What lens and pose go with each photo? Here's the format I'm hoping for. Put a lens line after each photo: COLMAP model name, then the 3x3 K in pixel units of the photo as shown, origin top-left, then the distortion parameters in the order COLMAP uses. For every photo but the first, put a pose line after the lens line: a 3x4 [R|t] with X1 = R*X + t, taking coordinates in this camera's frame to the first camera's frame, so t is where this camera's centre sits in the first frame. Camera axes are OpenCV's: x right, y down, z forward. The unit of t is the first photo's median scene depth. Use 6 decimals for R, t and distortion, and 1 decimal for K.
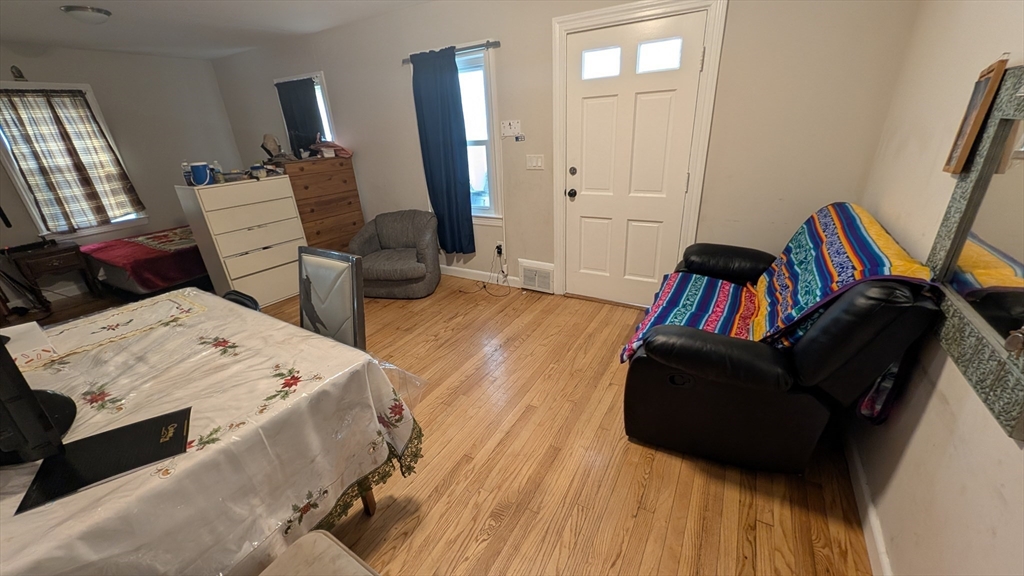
lens RADIAL K [[390.0, 0, 508.3], [0, 390.0, 291.7], [0, 0, 1]] dist [-0.000862, -0.000410]
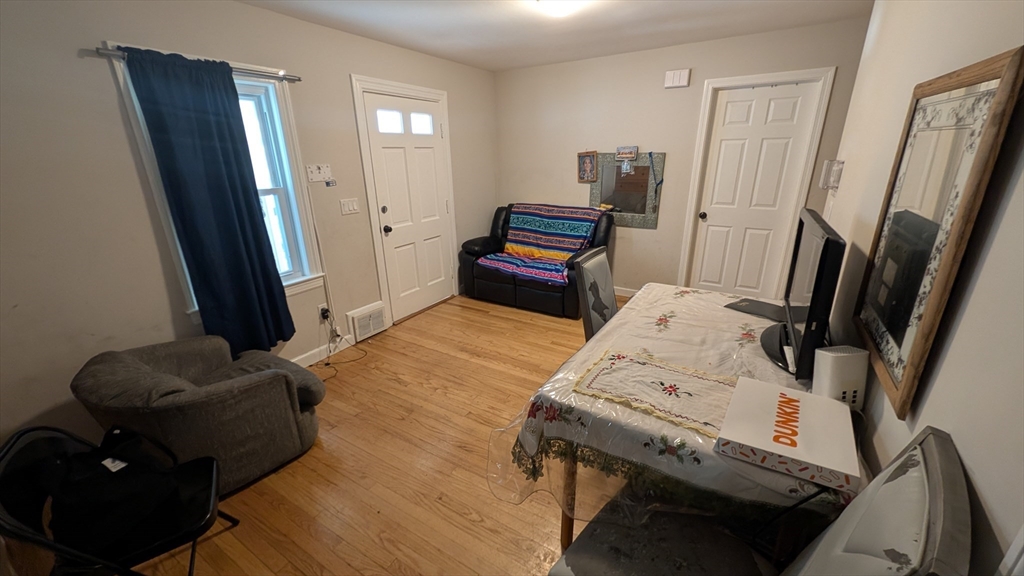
lens RADIAL K [[390.0, 0, 508.3], [0, 390.0, 291.7], [0, 0, 1]] dist [-0.000862, -0.000410]
pose [[0.024269, -0.281909, 0.959134, -0.926395], [0.410863, 0.877458, 0.247507, -0.225786], [-0.911374, 0.388065, 0.137121, 0.595180]]
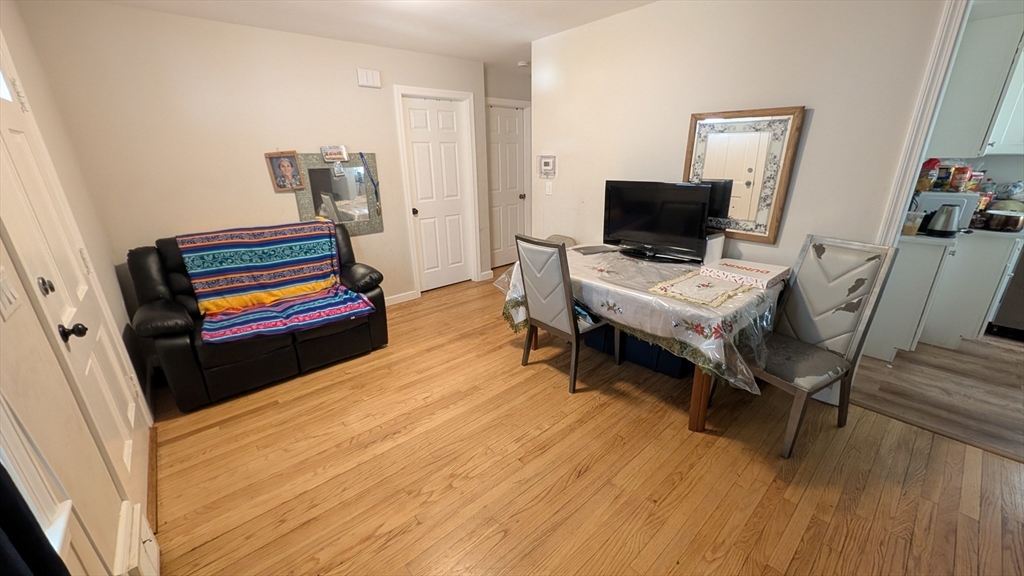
lens RADIAL K [[390.0, 0, 508.3], [0, 390.0, 291.7], [0, 0, 1]] dist [-0.000862, -0.000410]
pose [[-0.944618, -0.035965, 0.326195, -0.434191], [0.192589, 0.744063, 0.639750, -0.461508], [-0.265718, 0.667141, -0.695929, 1.123765]]
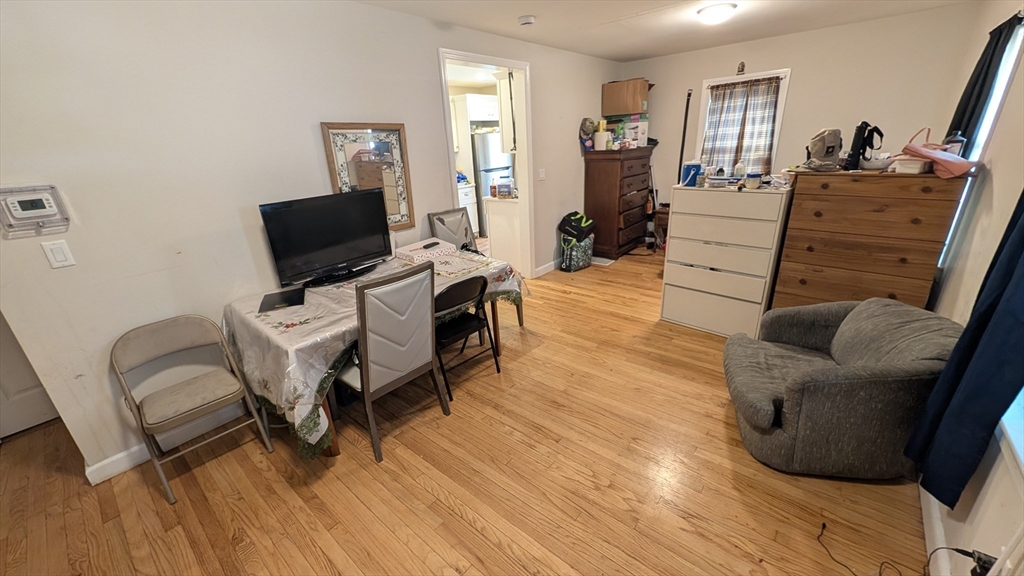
lens RADIAL K [[390.0, 0, 508.3], [0, 390.0, 291.7], [0, 0, 1]] dist [-0.000862, -0.000410]
pose [[-0.170638, 0.414944, -0.893703, 0.244361], [-0.332328, 0.829624, 0.448645, -0.338253], [0.927599, 0.373559, -0.003668, 0.692418]]
